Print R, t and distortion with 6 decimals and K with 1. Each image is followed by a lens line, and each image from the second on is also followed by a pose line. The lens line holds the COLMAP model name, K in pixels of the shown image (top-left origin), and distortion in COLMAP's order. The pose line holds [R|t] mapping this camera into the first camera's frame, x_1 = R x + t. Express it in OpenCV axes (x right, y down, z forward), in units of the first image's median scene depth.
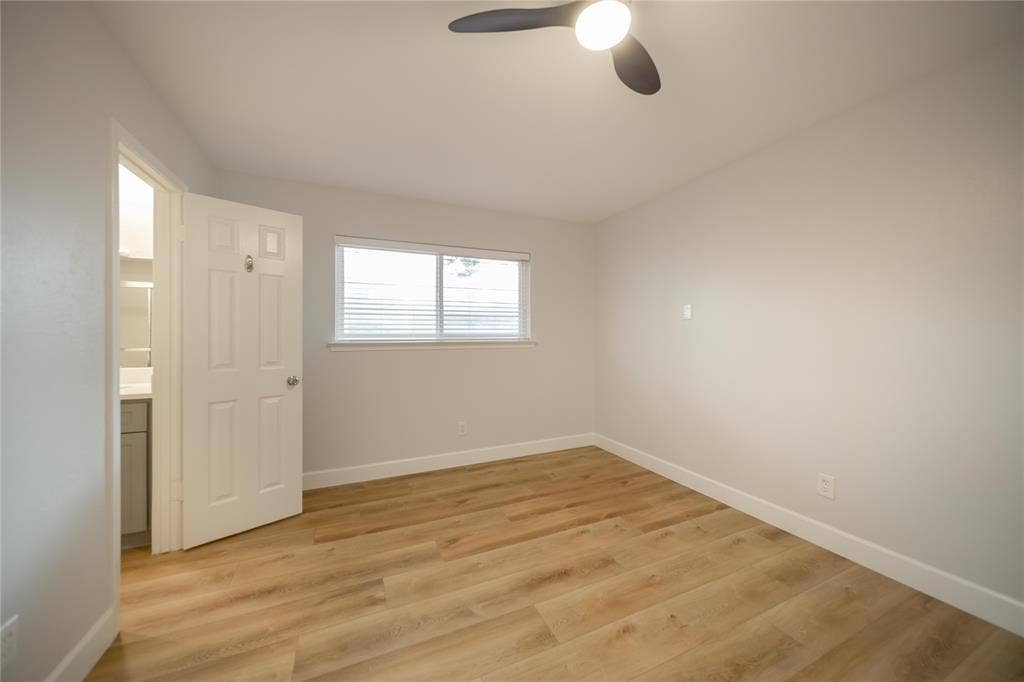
lens RADIAL K [[362.5, 0, 508.3], [0, 362.5, 331.8], [0, 0, 1]] dist [0.001811, 0.000327]
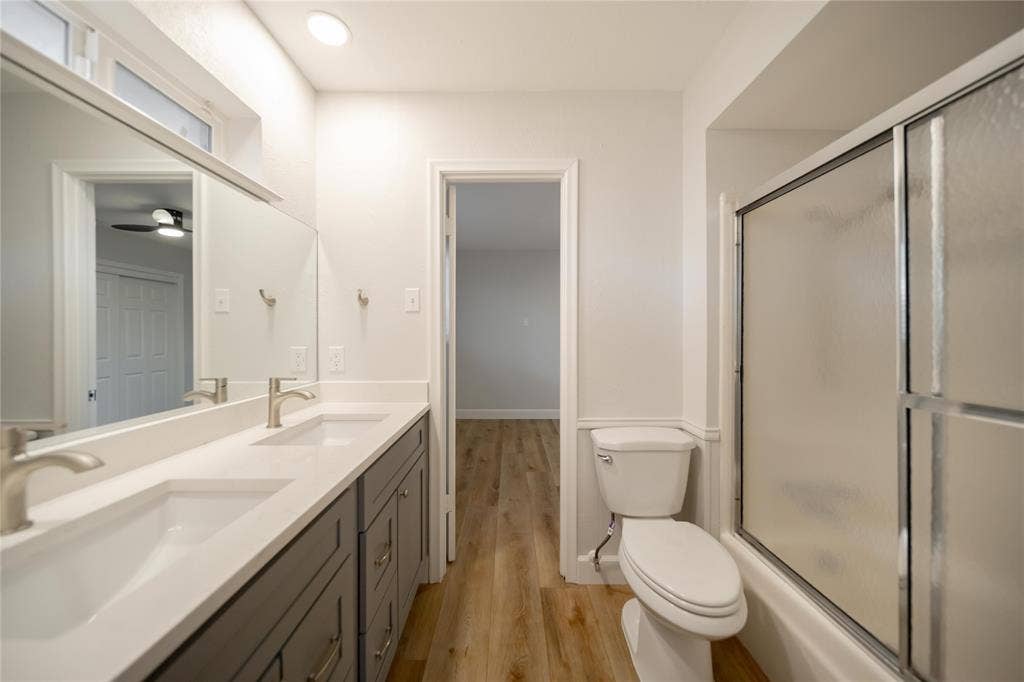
lens RADIAL K [[362.5, 0, 508.3], [0, 362.5, 331.8], [0, 0, 1]] dist [0.001811, 0.000327]
pose [[0.414893, 0.006910, 0.909844, -1.957579], [-0.000793, 0.999974, -0.007233, 0.010488], [-0.909870, 0.002279, 0.414888, 0.544065]]
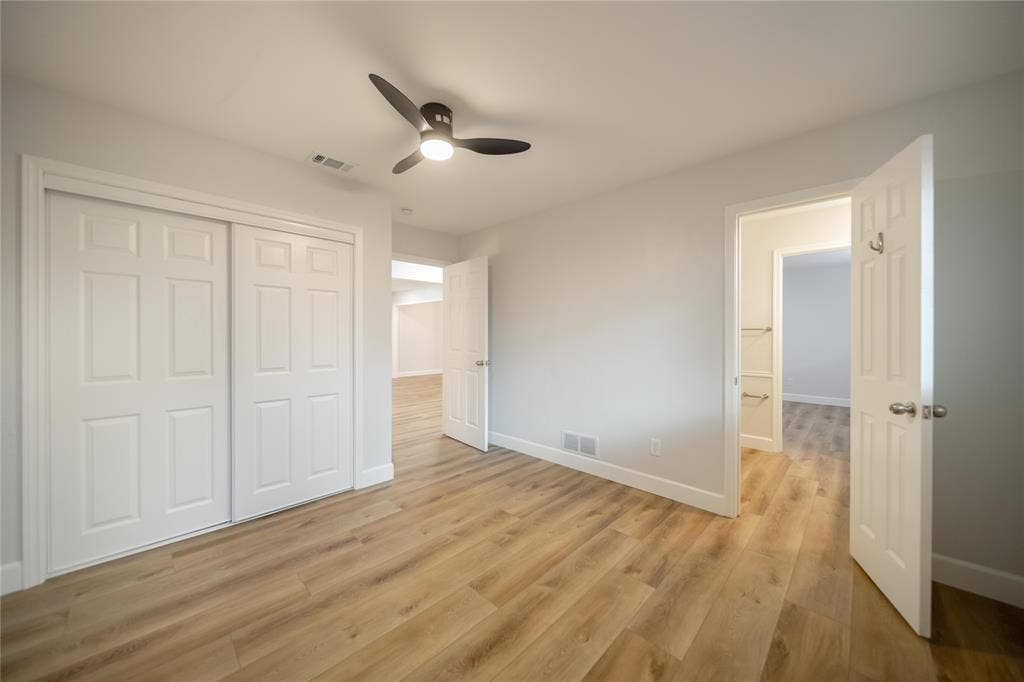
lens RADIAL K [[362.5, 0, 508.3], [0, 362.5, 331.8], [0, 0, 1]] dist [0.001811, 0.000327]
pose [[-0.932860, -0.002536, -0.360231, 0.378490], [-0.000313, 0.999981, -0.006230, 0.003985], [0.360240, -0.005699, -0.932842, 1.820520]]
